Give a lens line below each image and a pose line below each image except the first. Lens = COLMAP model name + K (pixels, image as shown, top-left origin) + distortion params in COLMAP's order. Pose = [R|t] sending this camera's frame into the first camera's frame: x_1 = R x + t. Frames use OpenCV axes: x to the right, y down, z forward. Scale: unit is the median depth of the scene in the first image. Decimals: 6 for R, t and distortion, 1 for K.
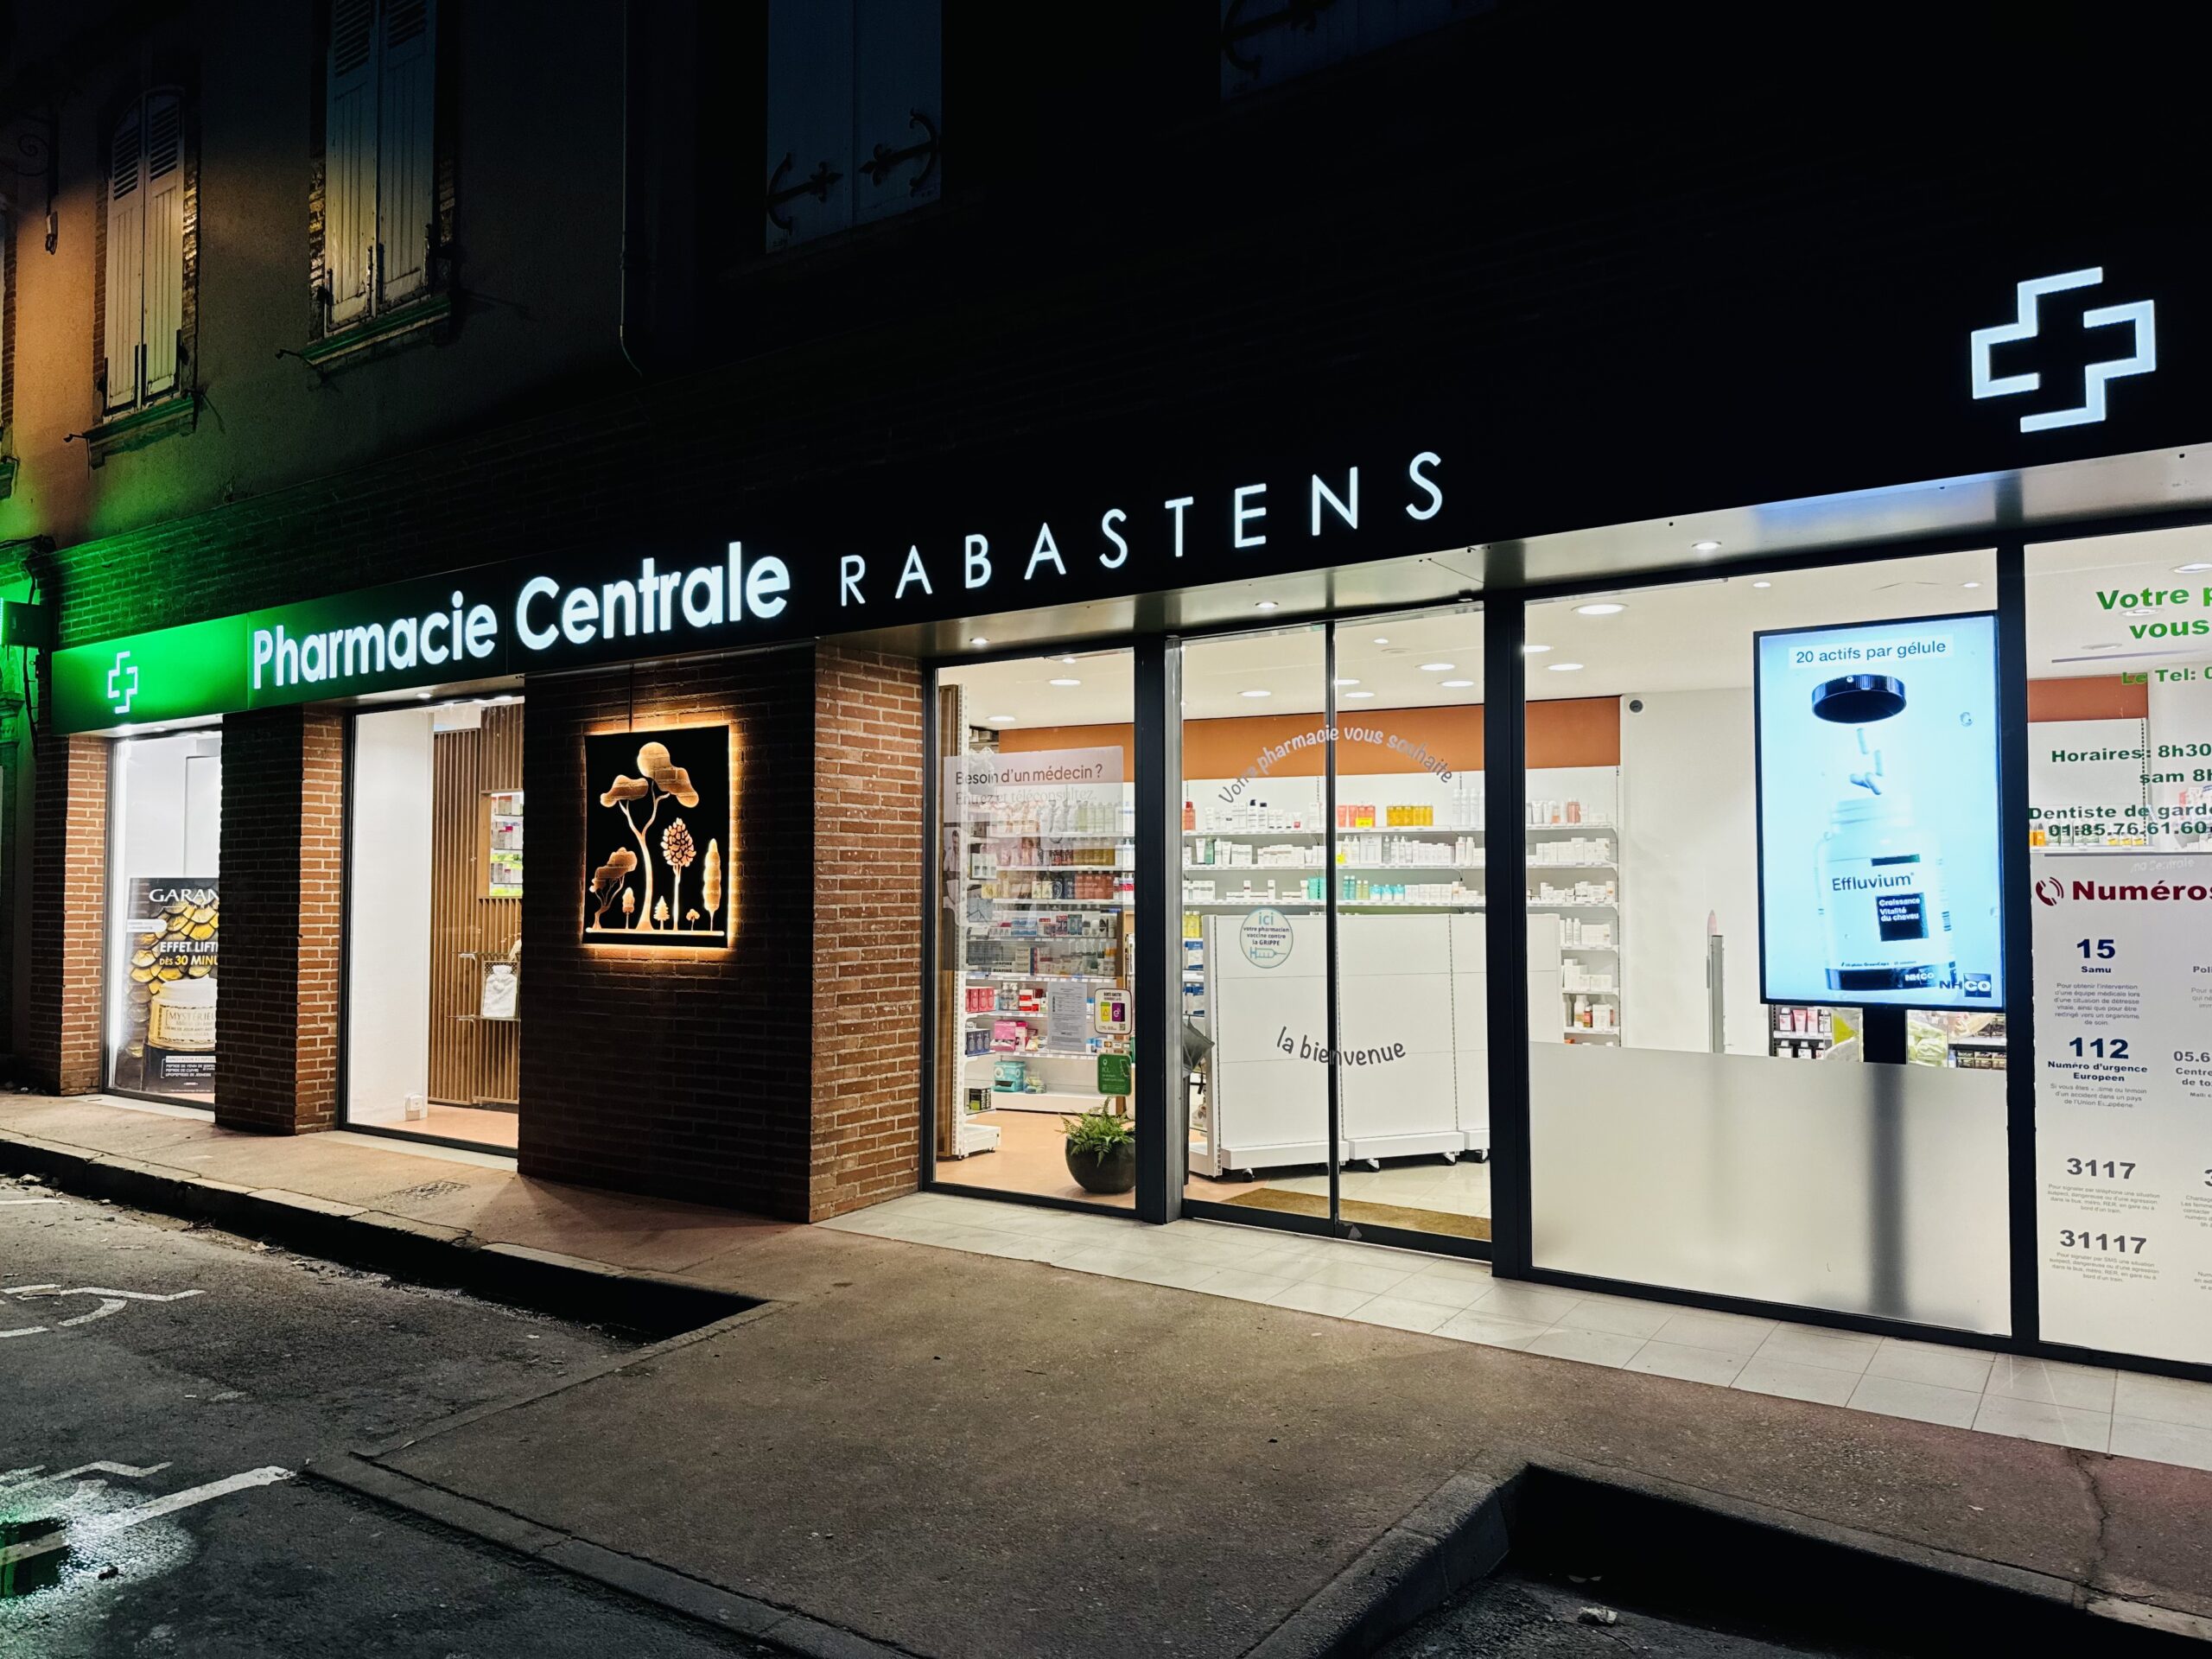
lens RADIAL K [[1528.6, 0, 1099.0], [0, 1528.6, 837.7], [0, 0, 1]] dist [0.161982, -0.309798]
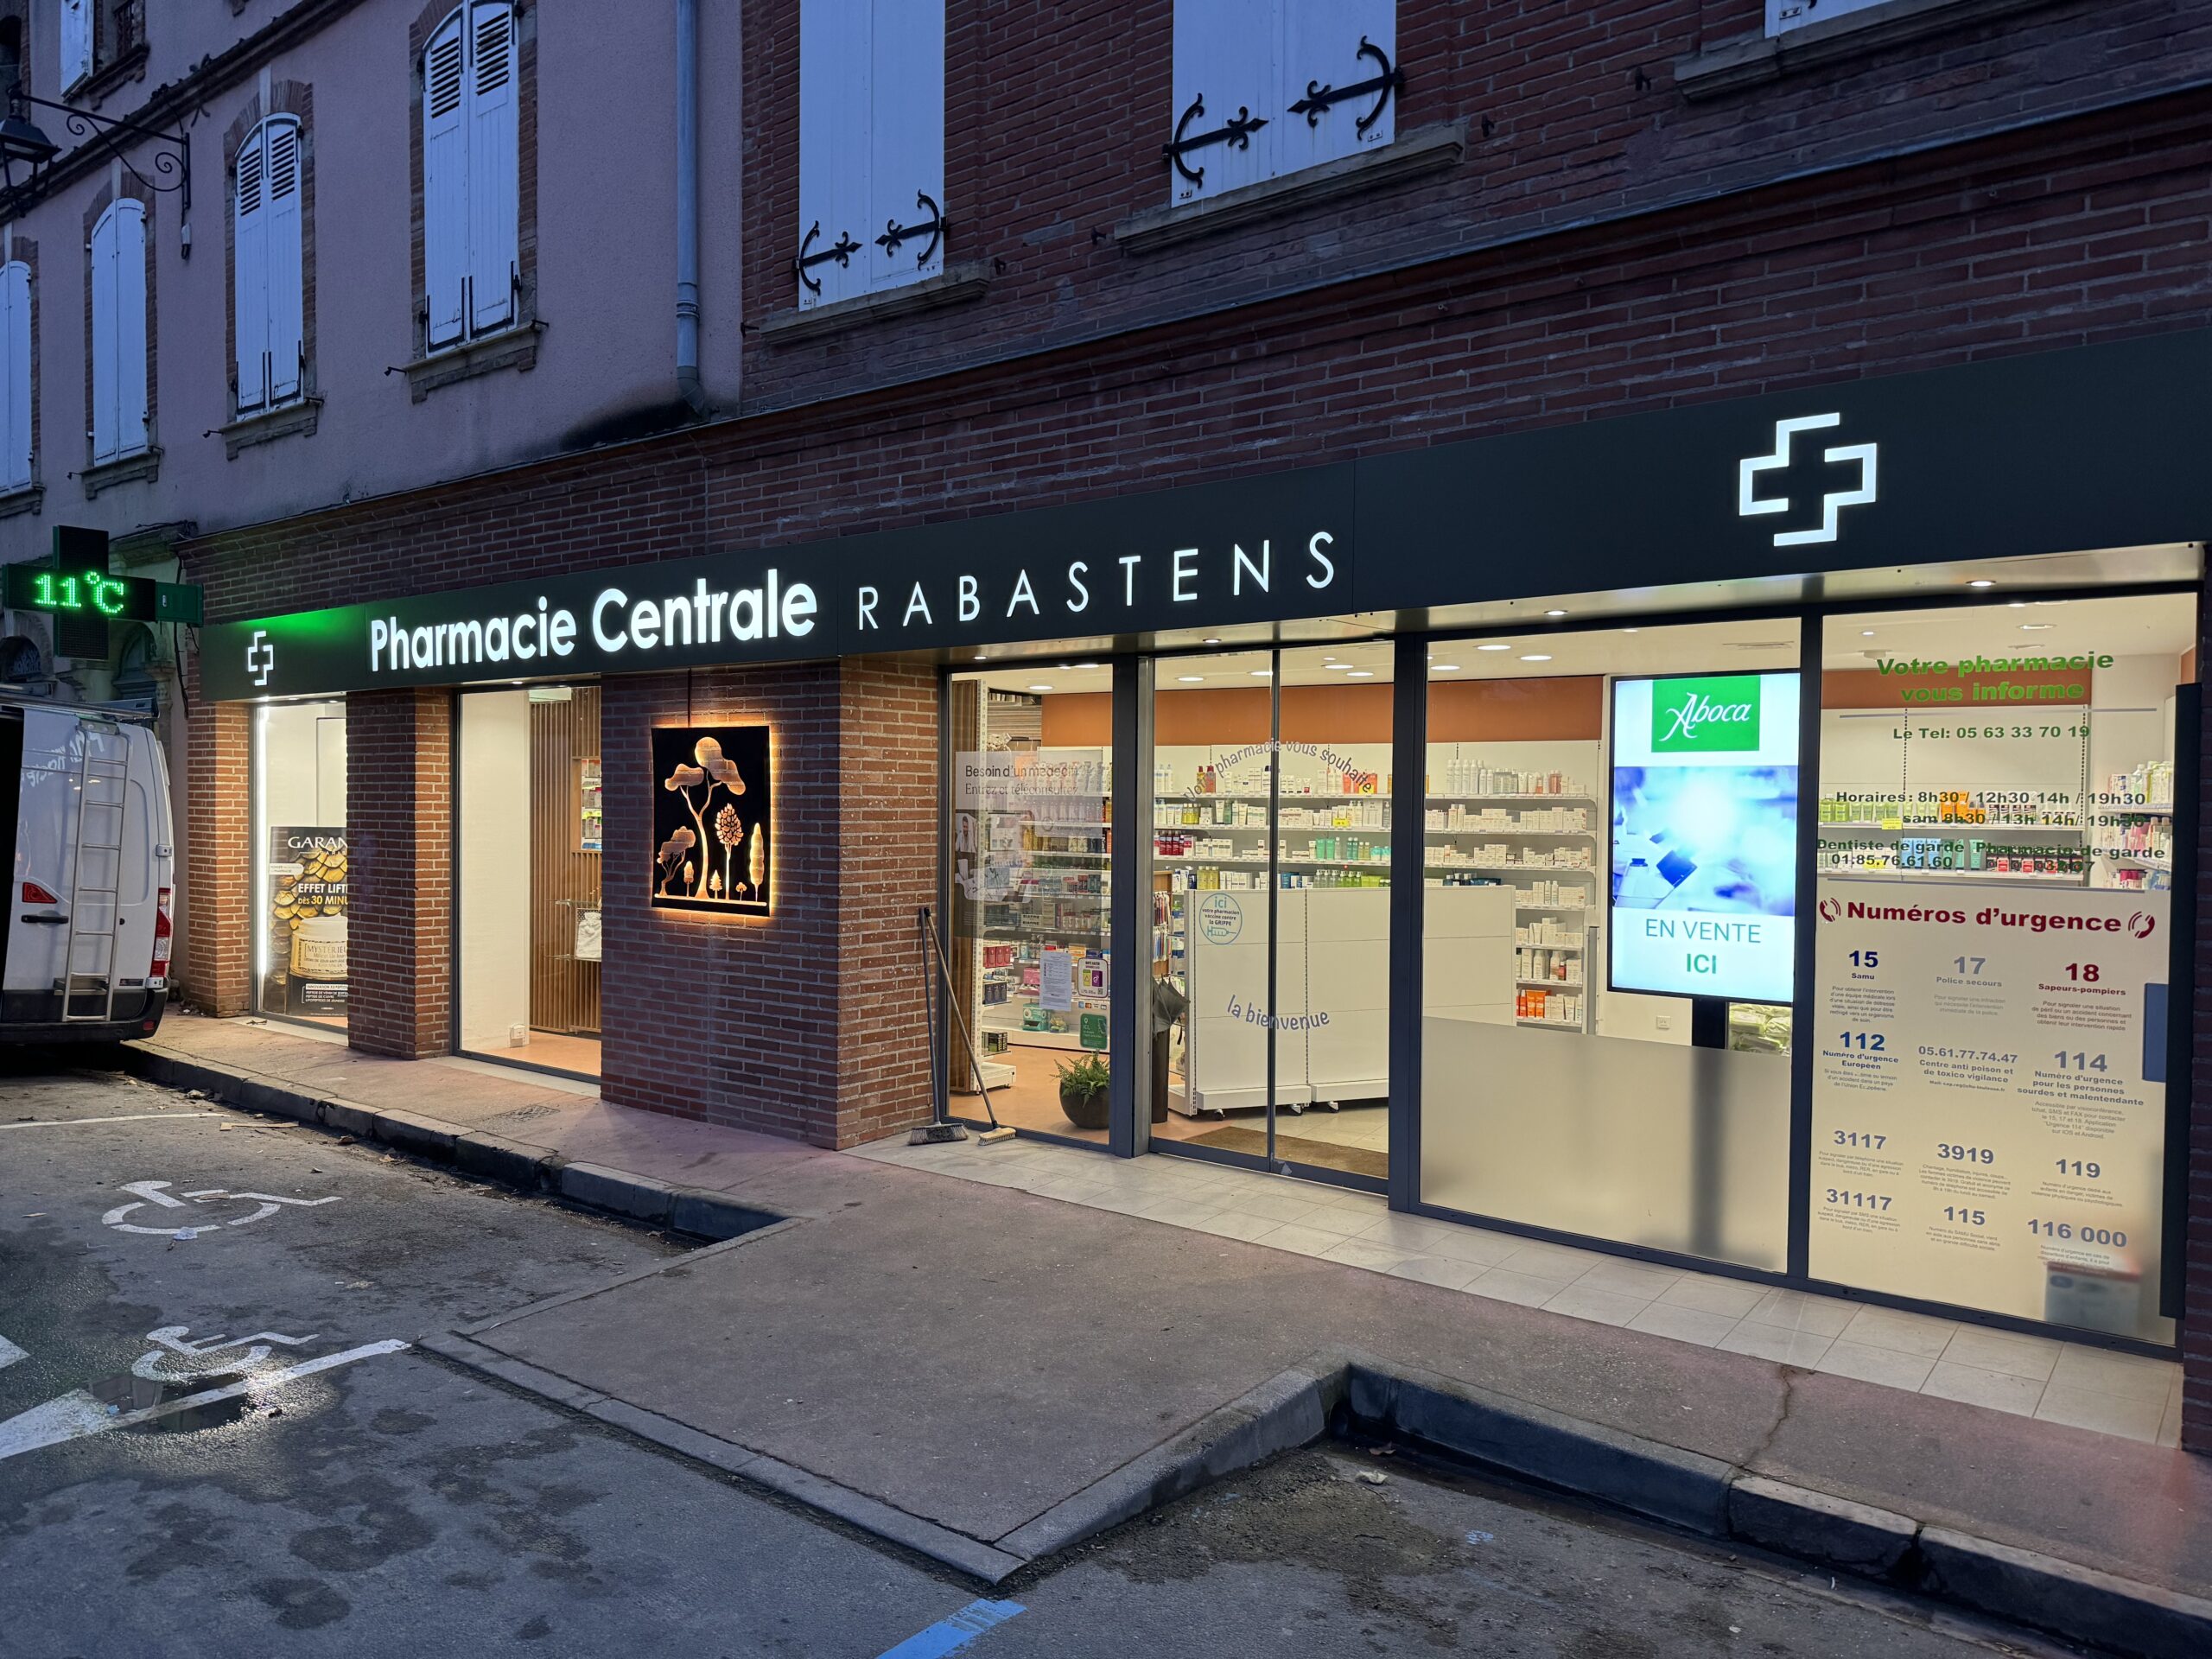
lens RADIAL K [[1524.8, 0, 1119.0], [0, 1524.8, 841.2], [0, 0, 1]] dist [0.175241, -0.352328]
pose [[0.998448, 0.009714, -0.054844, 0.085006], [-0.006338, 0.998092, 0.061413, -0.057375], [0.055336, -0.060970, 0.996605, -0.141365]]
